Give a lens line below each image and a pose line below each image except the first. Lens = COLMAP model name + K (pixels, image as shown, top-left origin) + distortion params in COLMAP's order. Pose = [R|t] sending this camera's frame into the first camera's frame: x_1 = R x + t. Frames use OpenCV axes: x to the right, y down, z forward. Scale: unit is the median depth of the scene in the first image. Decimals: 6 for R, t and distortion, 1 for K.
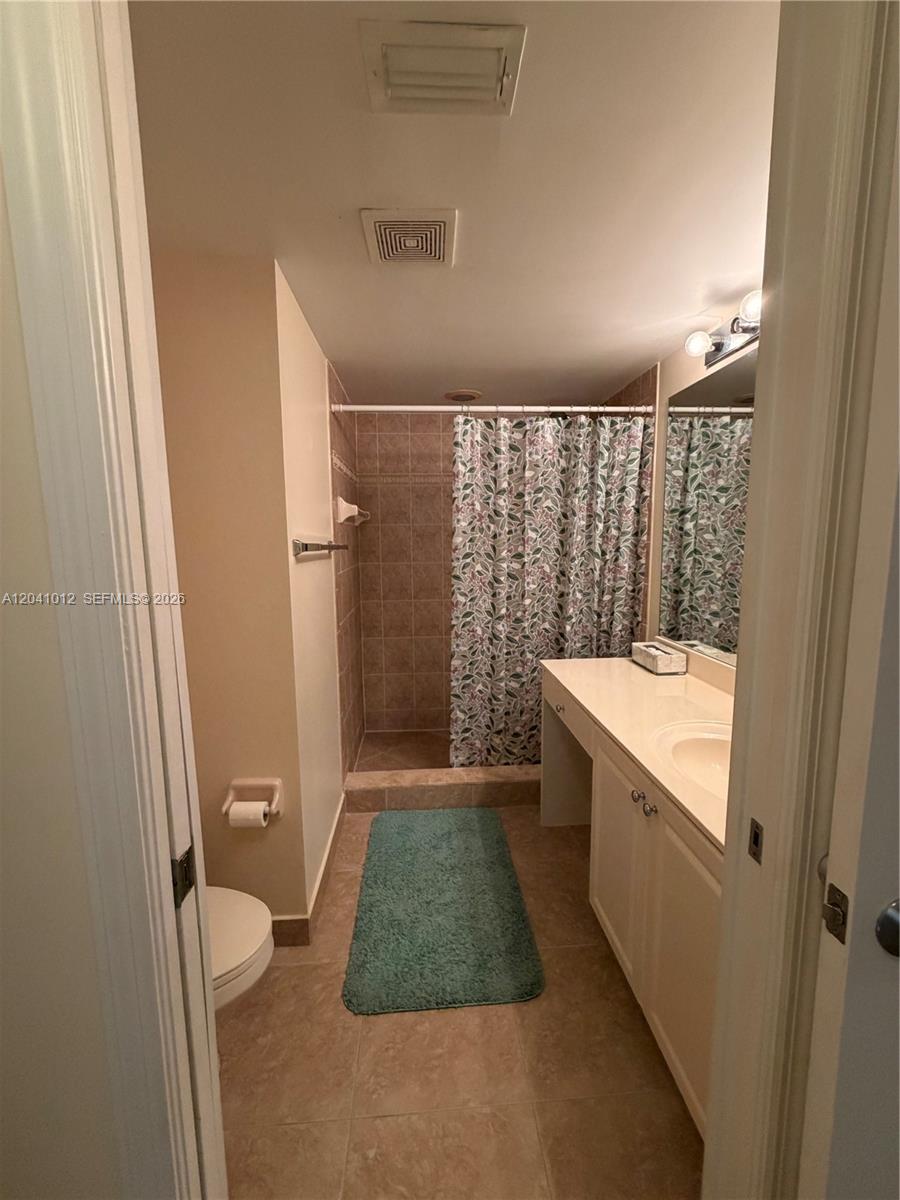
lens RADIAL K [[480.3, 0, 451.1], [0, 480.3, 600.4], [0, 0, 1]] dist [0.002344, -0.000125]
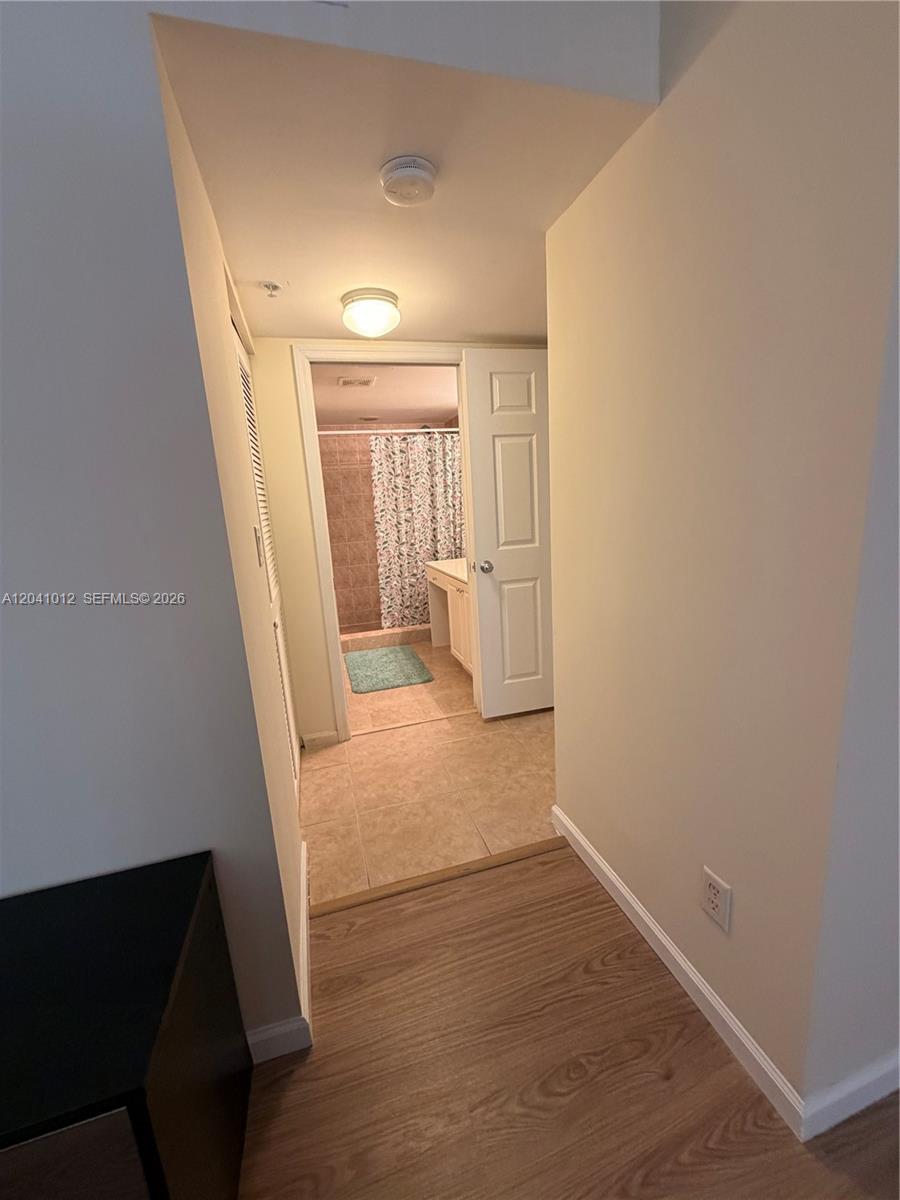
lens RADIAL K [[480.3, 0, 451.1], [0, 480.3, 600.4], [0, 0, 1]] dist [0.002344, -0.000125]
pose [[0.974603, -0.091966, 0.204185, -0.119128], [0.077915, 0.994072, 0.075835, 0.132689], [-0.209949, -0.058000, 0.975990, -0.897412]]
